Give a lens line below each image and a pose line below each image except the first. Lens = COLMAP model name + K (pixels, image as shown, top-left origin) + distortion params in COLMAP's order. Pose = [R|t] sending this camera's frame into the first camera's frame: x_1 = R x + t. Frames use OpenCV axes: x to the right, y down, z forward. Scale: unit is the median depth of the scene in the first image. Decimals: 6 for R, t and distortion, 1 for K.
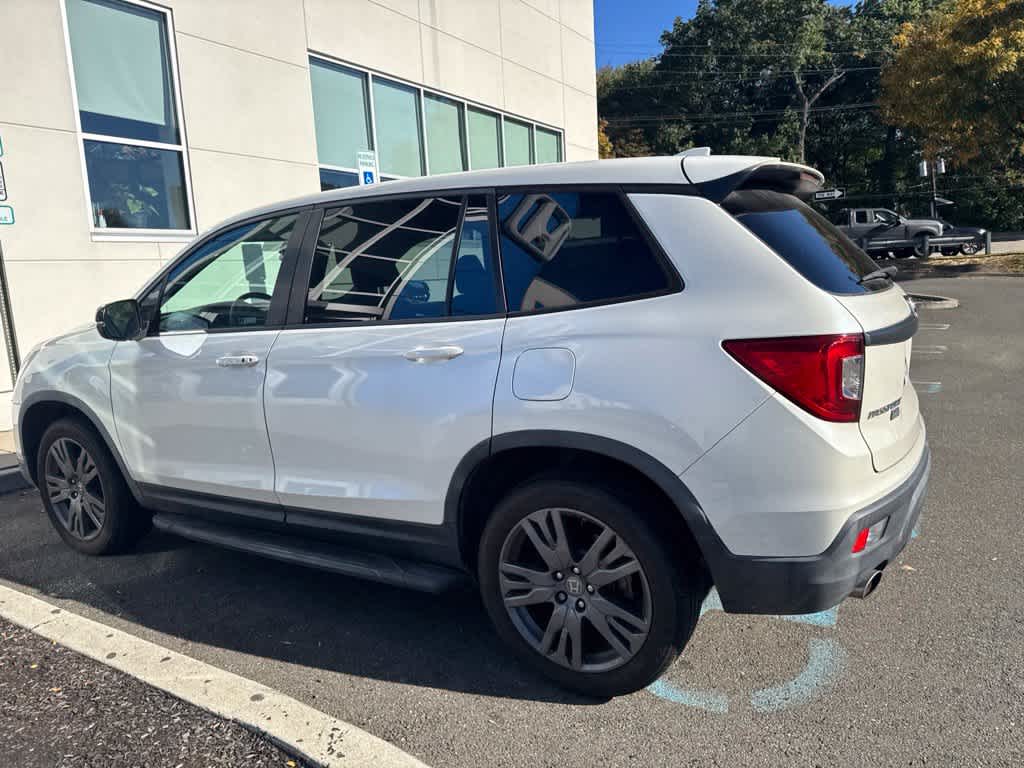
lens RADIAL K [[722.5, 0, 517.5], [0, 722.5, 376.2], [0, 0, 1]] dist [0.025736, -0.024376]
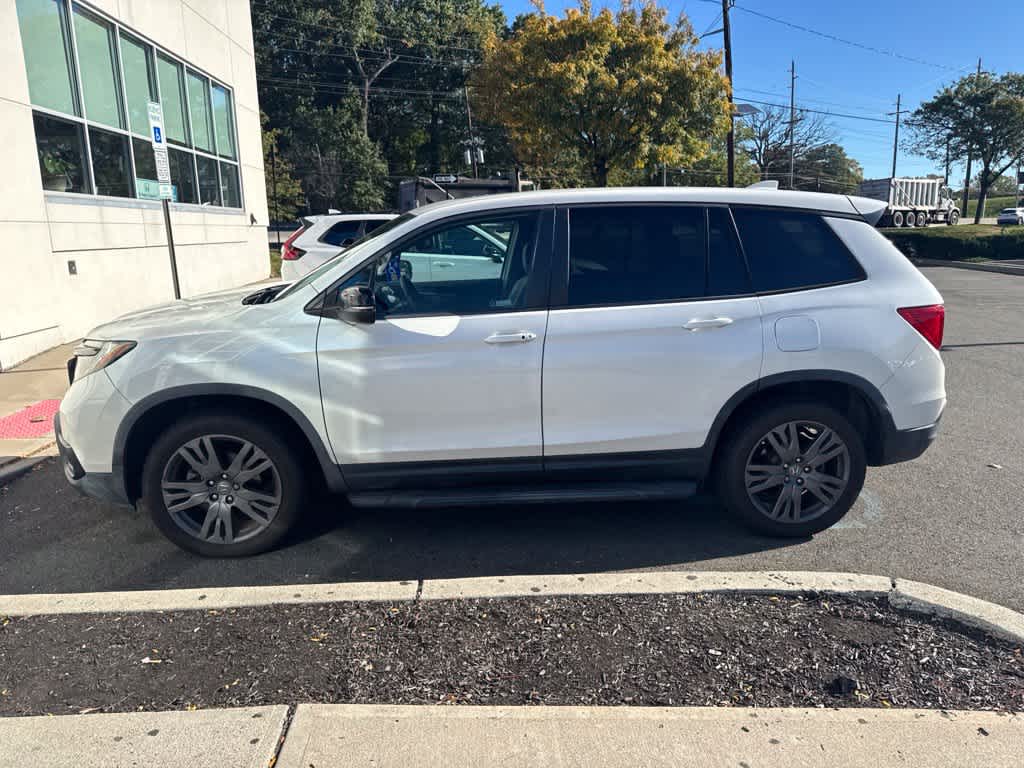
lens RADIAL K [[715.1, 0, 519.0], [0, 715.1, 387.5], [0, 0, 1]] dist [0.033904, -0.045806]
pose [[0.823925, -0.085347, 0.560235, -0.955434], [0.052182, 0.995820, 0.074962, -0.025565], [-0.564291, -0.032529, 0.824935, 0.051531]]
